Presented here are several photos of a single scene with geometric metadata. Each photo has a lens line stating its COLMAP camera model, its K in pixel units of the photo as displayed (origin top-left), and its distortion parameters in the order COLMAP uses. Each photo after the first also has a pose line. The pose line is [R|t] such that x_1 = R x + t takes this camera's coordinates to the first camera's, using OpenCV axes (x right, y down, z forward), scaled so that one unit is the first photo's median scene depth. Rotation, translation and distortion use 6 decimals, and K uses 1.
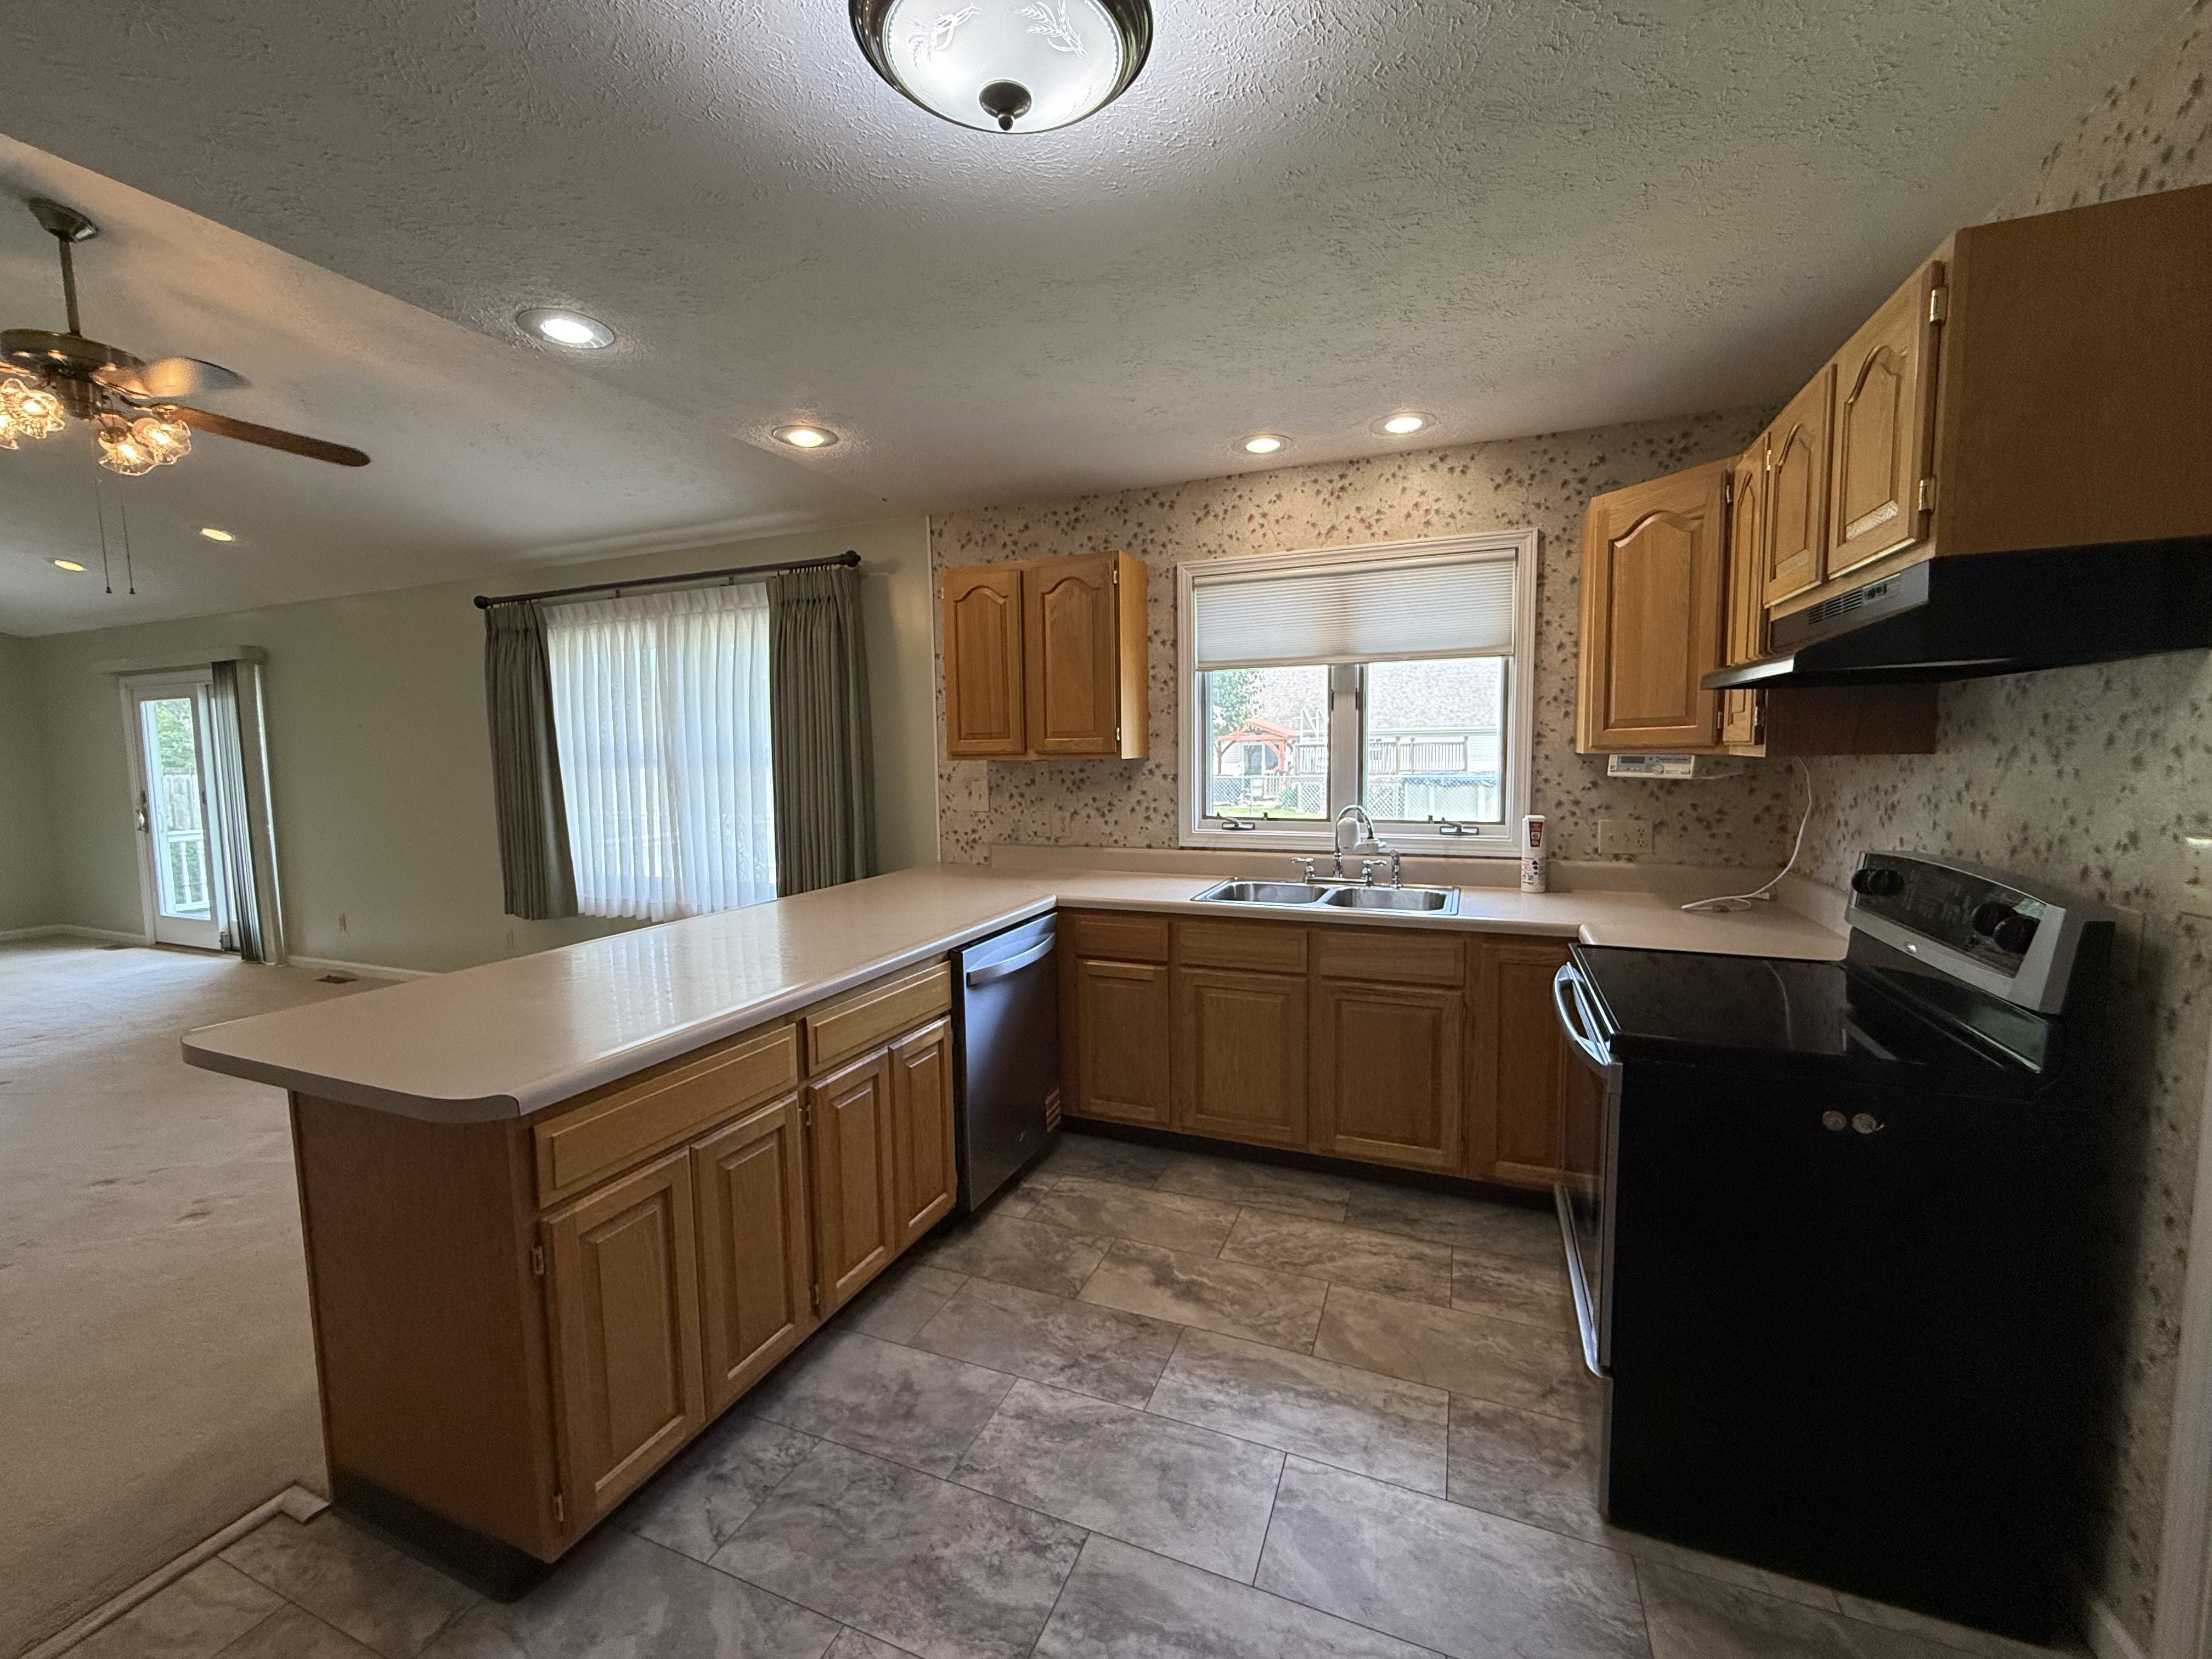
lens RADIAL K [[879.4, 0, 1106.0], [0, 879.4, 829.5], [0, 0, 1]] dist [0.000323, -0.000389]
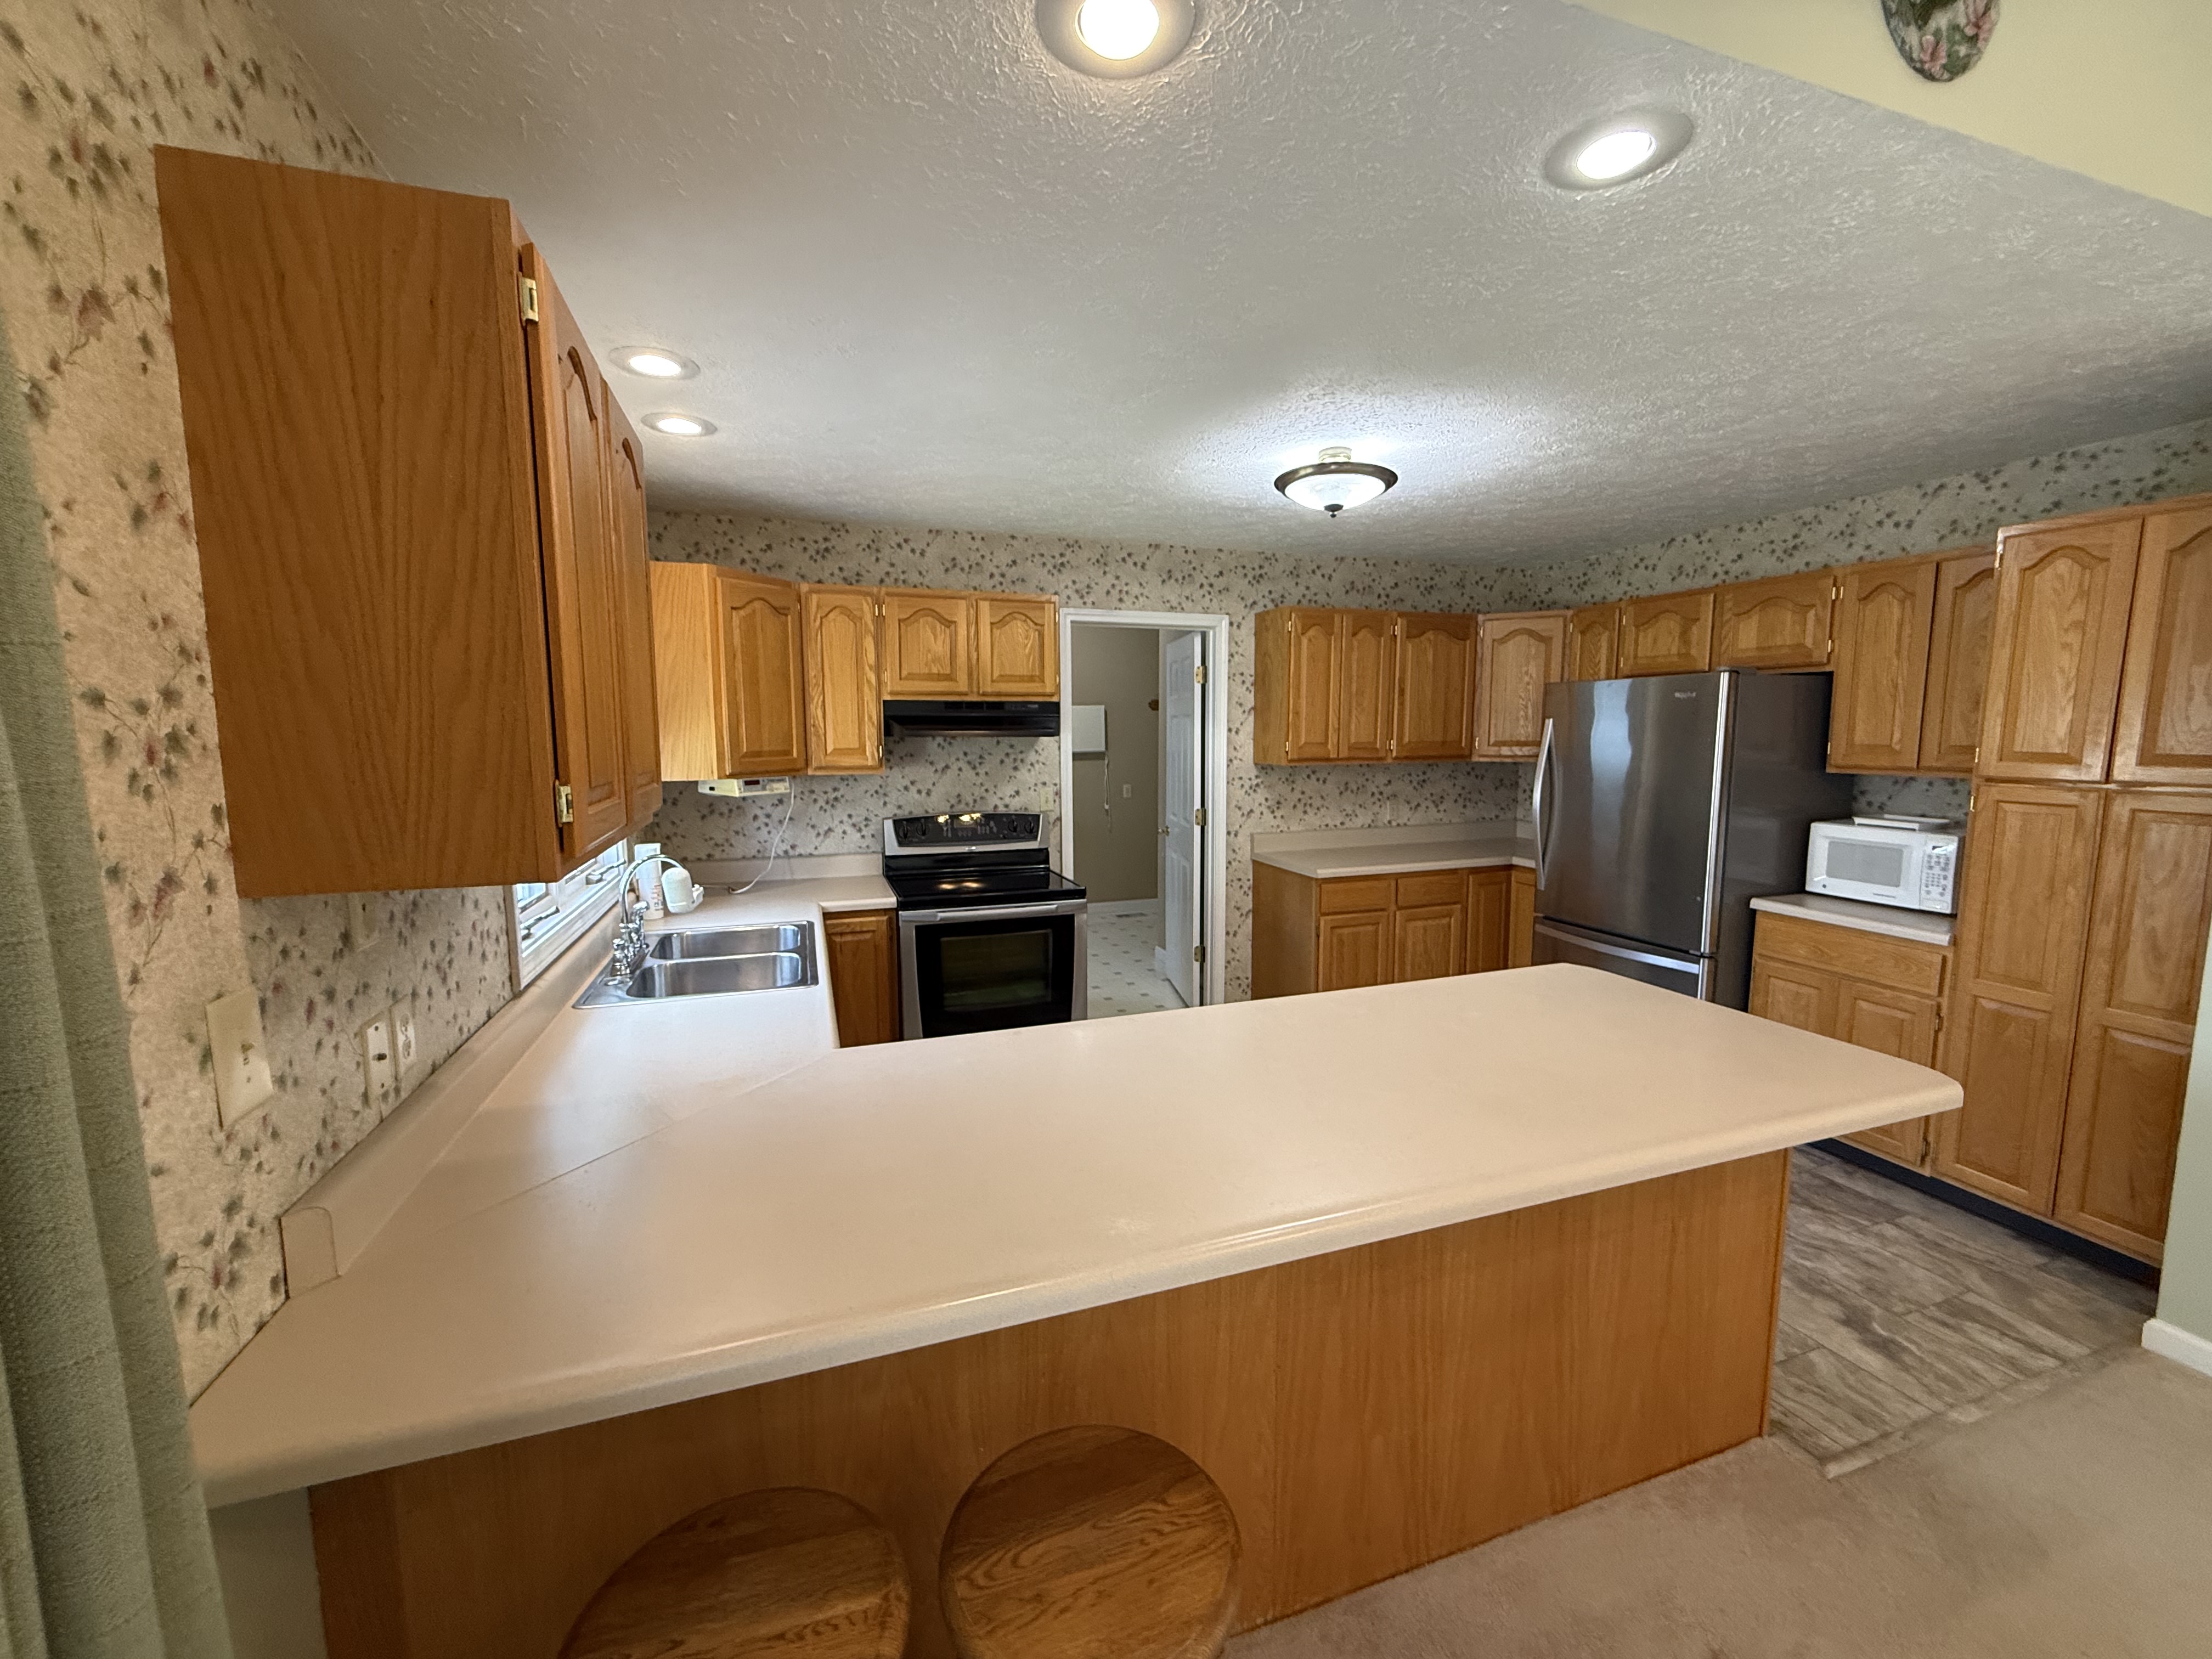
lens RADIAL K [[879.4, 0, 1106.0], [0, 879.4, 829.5], [0, 0, 1]] dist [0.000323, -0.000389]
pose [[-0.658708, -0.063666, 0.749700, -0.471893], [0.086431, 0.983415, 0.159454, -0.112920], [-0.747418, 0.169831, -0.642280, 0.951111]]
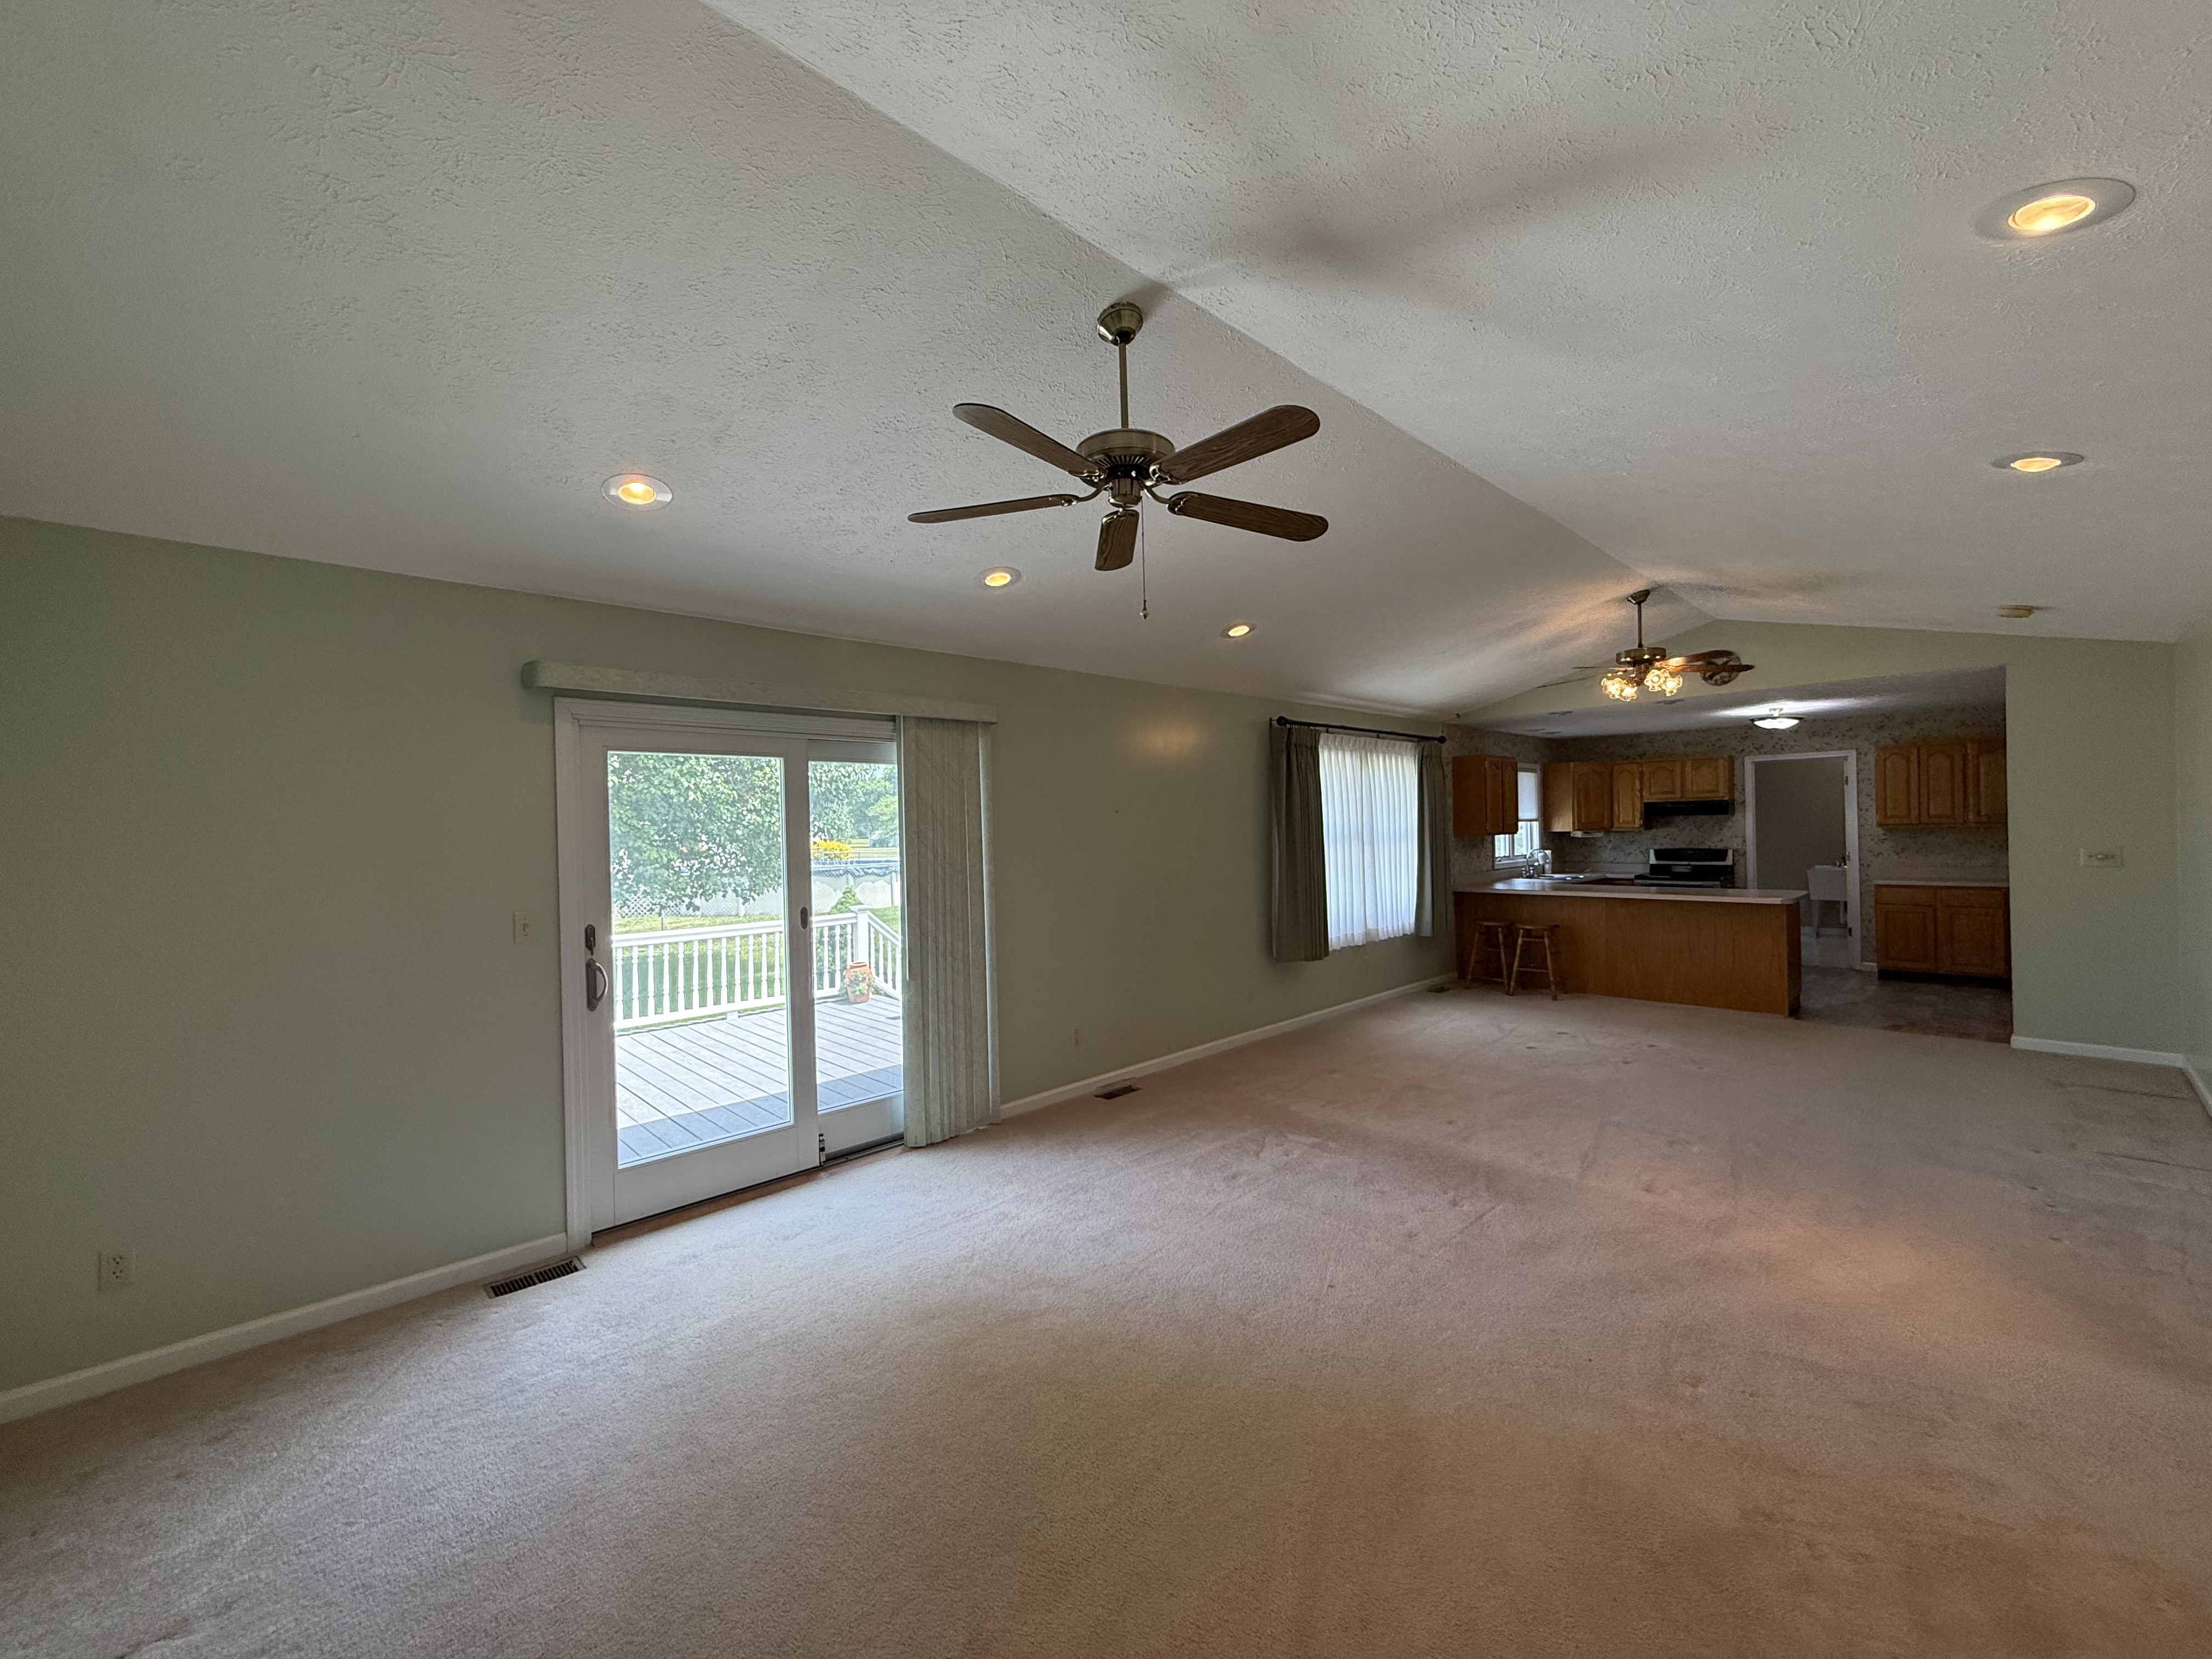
lens RADIAL K [[879.4, 0, 1106.0], [0, 879.4, 829.5], [0, 0, 1]] dist [0.000323, -0.000389]
pose [[0.407508, 0.005388, 0.913186, -2.421186], [0.101821, 0.993479, -0.051299, -0.072156], [-0.907508, 0.113886, 0.404302, 0.881217]]
